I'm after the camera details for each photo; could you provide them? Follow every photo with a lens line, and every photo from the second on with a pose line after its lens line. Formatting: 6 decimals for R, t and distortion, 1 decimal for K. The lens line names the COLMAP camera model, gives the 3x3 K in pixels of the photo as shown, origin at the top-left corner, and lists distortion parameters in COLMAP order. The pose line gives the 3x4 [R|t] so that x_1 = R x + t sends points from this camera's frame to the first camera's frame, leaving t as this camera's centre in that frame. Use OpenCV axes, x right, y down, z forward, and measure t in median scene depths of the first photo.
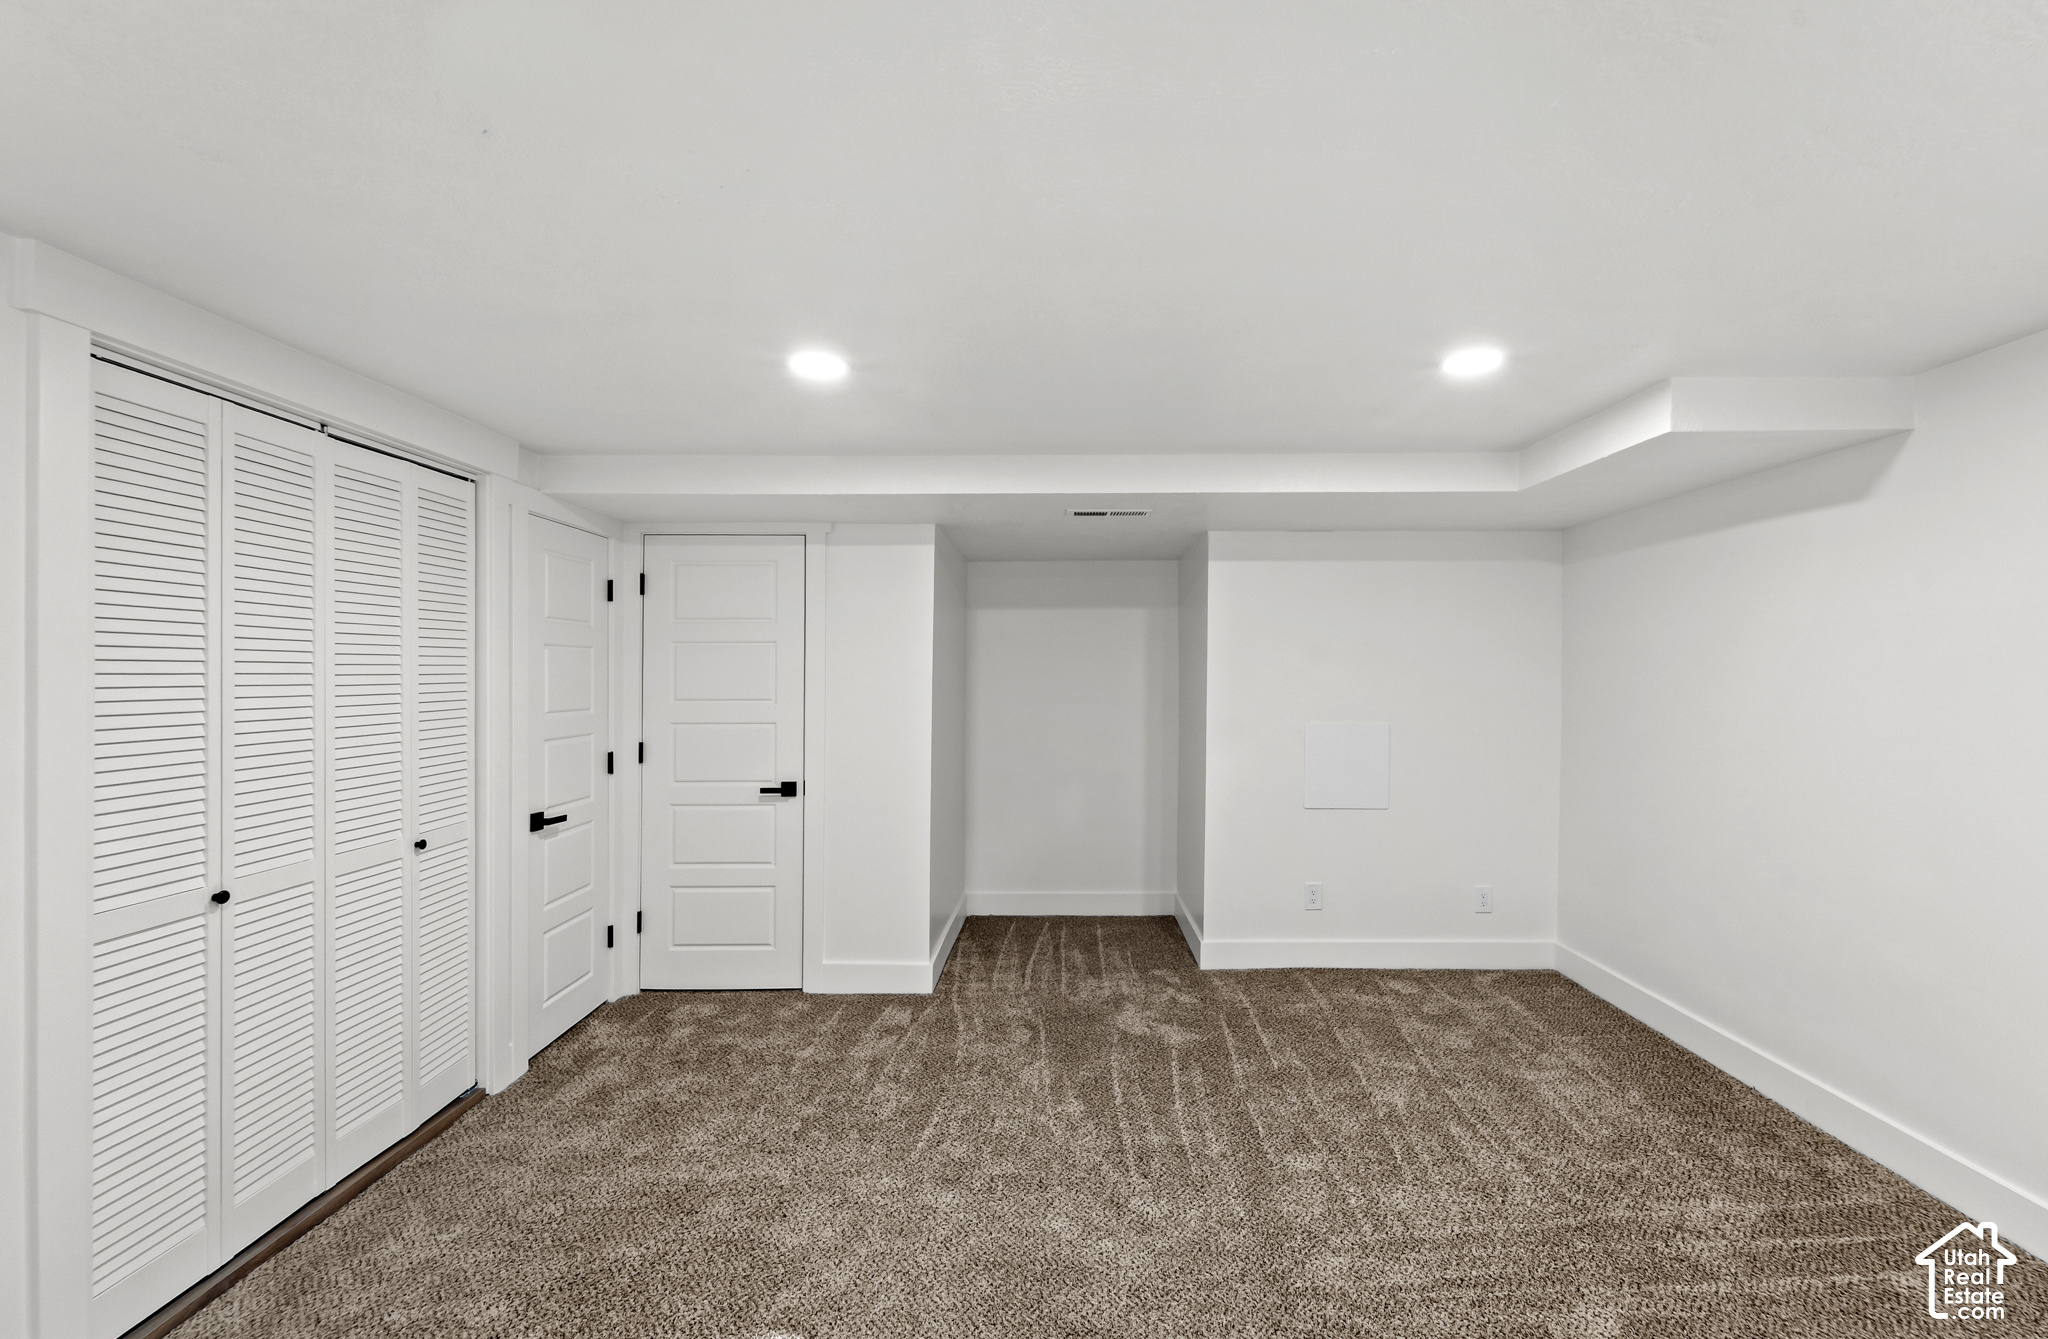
lens RADIAL K [[869.5, 0, 1045.2], [0, 869.5, 665.9], [0, 0, 1]] dist [0.002979, -0.000174]
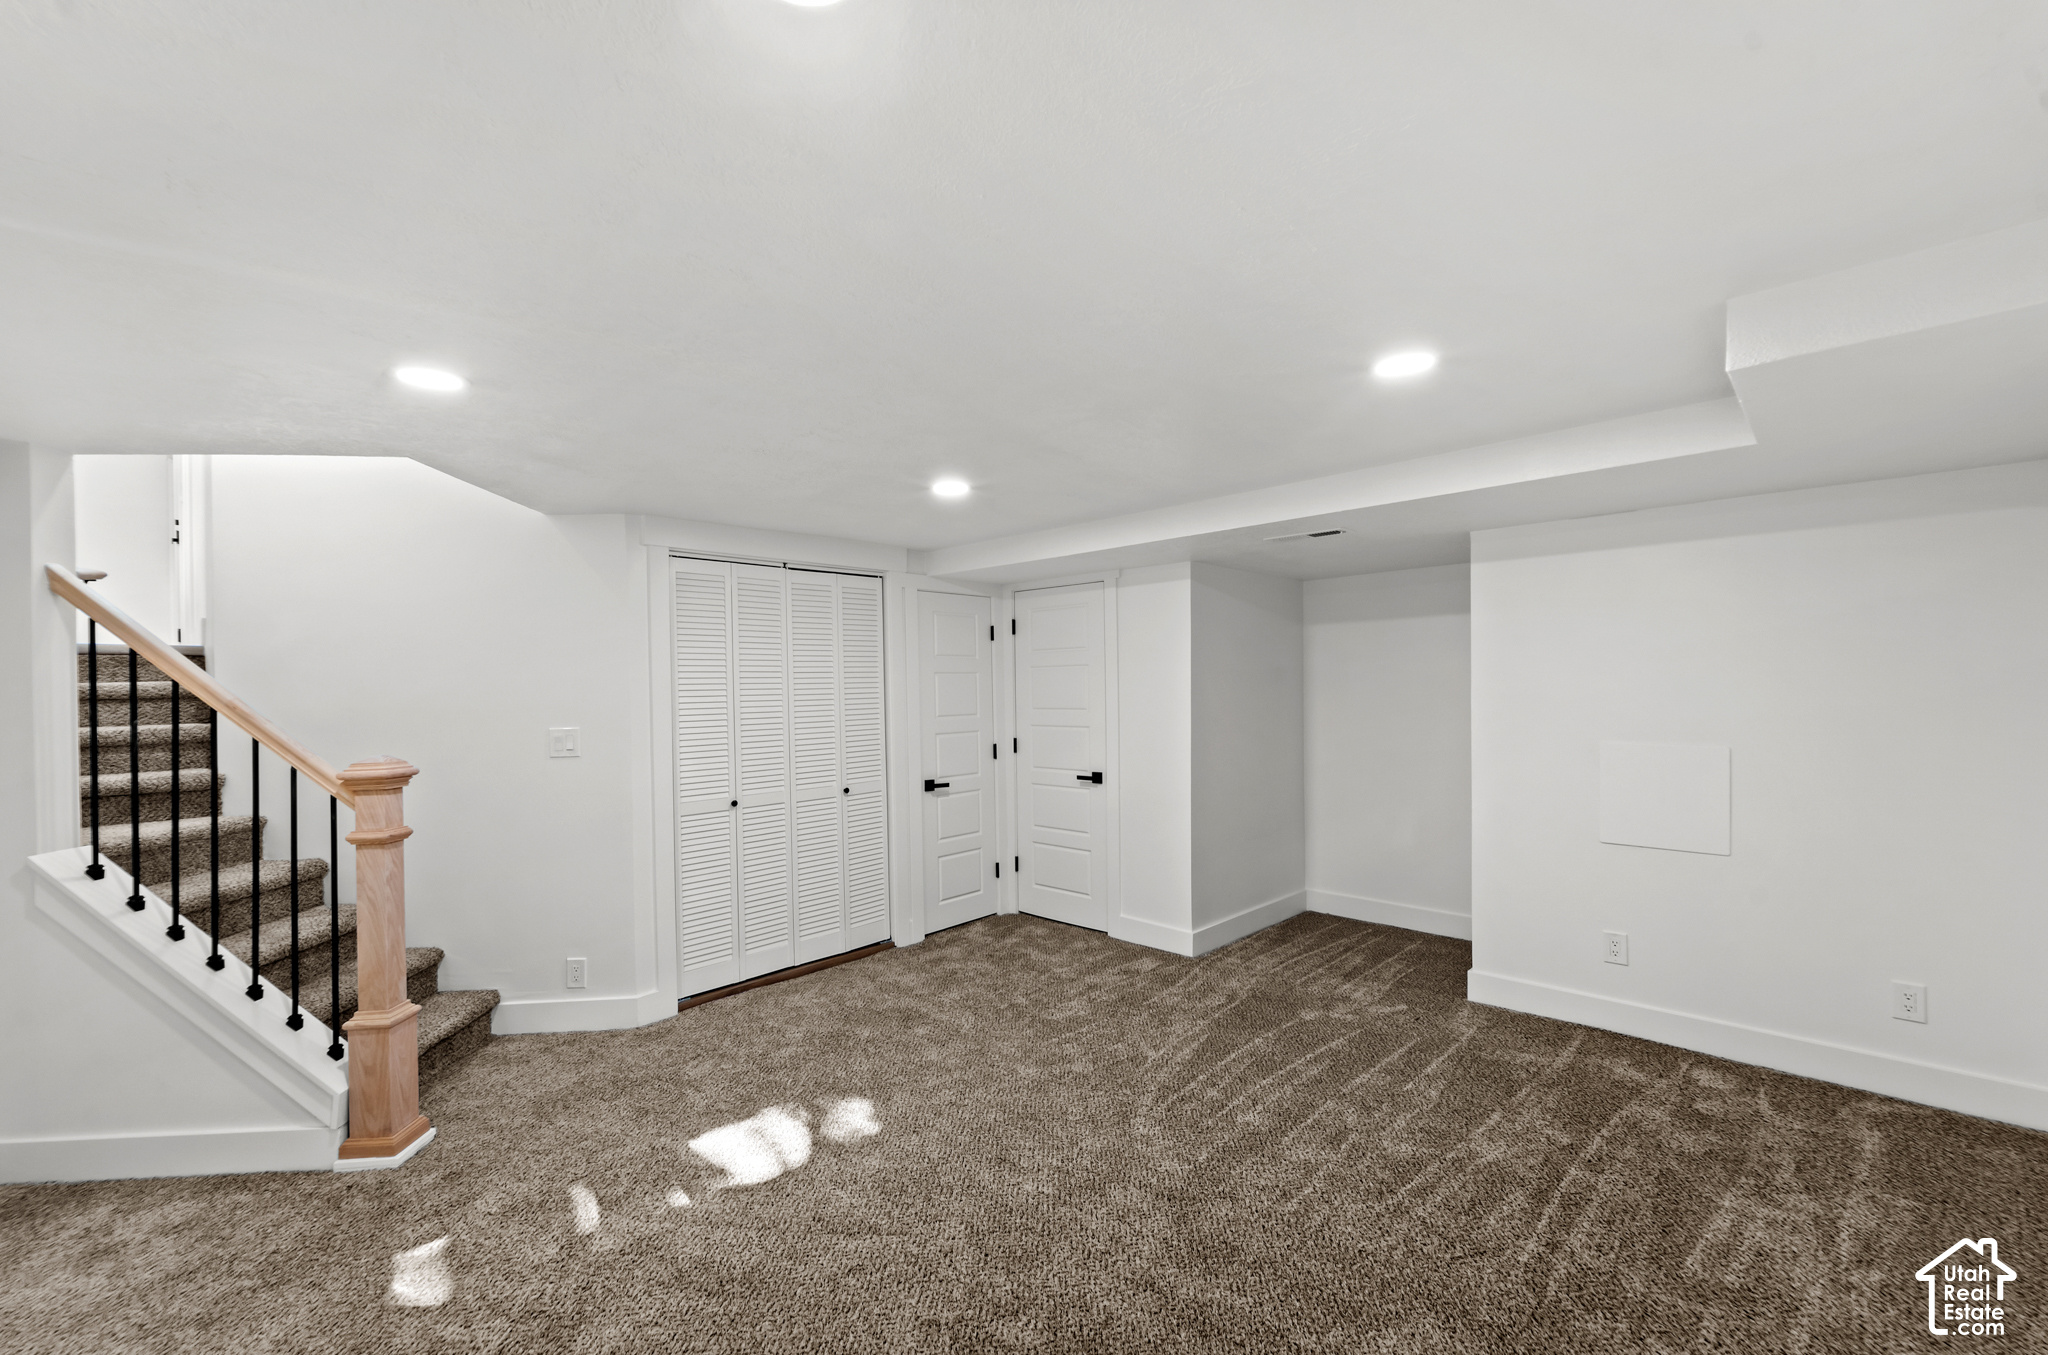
lens RADIAL K [[840.8, 0, 1030.2], [0, 840.8, 678.4], [0, 0, 1]] dist [-0.001311, -0.000054]
pose [[0.719164, -0.016157, -0.694652, 0.541608], [0.022353, 0.999750, -0.000111, -0.009673], [0.694481, -0.015448, 0.719345, 0.027956]]
